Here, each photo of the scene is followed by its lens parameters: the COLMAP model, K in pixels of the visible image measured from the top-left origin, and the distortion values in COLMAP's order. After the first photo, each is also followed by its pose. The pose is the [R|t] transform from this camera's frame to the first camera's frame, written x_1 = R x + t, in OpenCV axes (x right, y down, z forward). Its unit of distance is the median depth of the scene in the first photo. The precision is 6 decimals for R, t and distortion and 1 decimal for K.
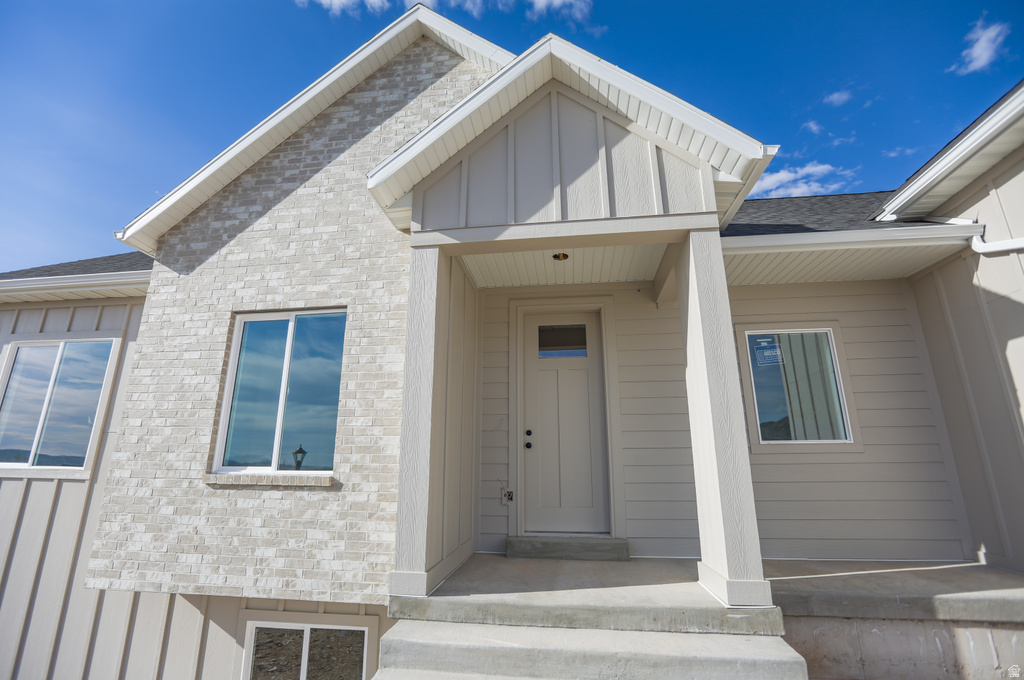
lens RADIAL K [[474.9, 0, 512.0], [0, 474.9, 340.0], [0, 0, 1]] dist [-0.055073, 0.024733]
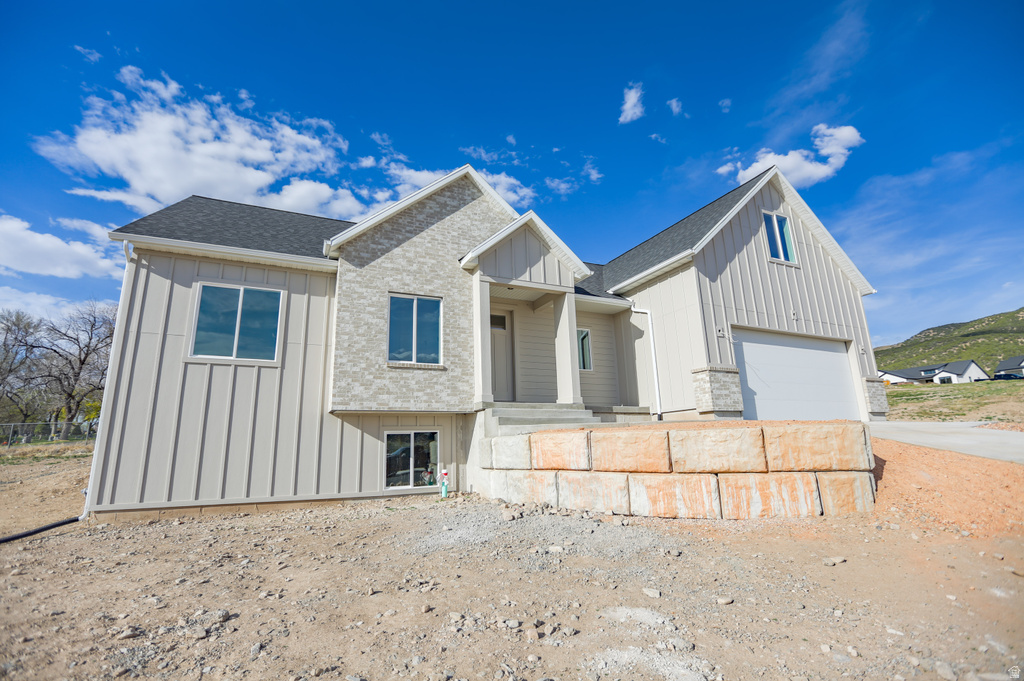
lens RADIAL K [[474.9, 0, 512.0], [0, 474.9, 340.5], [0, 0, 1]] dist [-0.055073, 0.024733]
pose [[0.831400, 0.097744, 0.547010, -1.324412], [-0.119220, 0.992861, 0.003790, 0.091259], [-0.542735, -0.068366, 0.837117, -1.187307]]
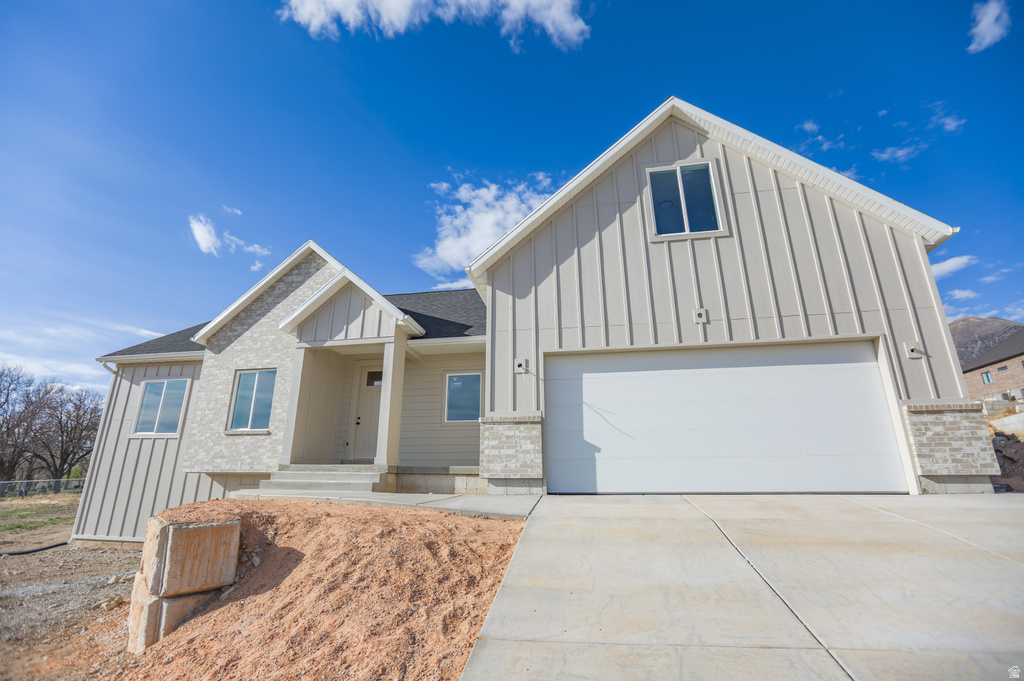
lens RADIAL K [[474.9, 0, 512.0], [0, 474.9, 340.5], [0, 0, 1]] dist [-0.055073, 0.024733]
pose [[0.998656, -0.014295, -0.049817, 1.081909], [0.012710, 0.999408, -0.031981, -0.122076], [0.050244, 0.031305, 0.998246, -1.538093]]
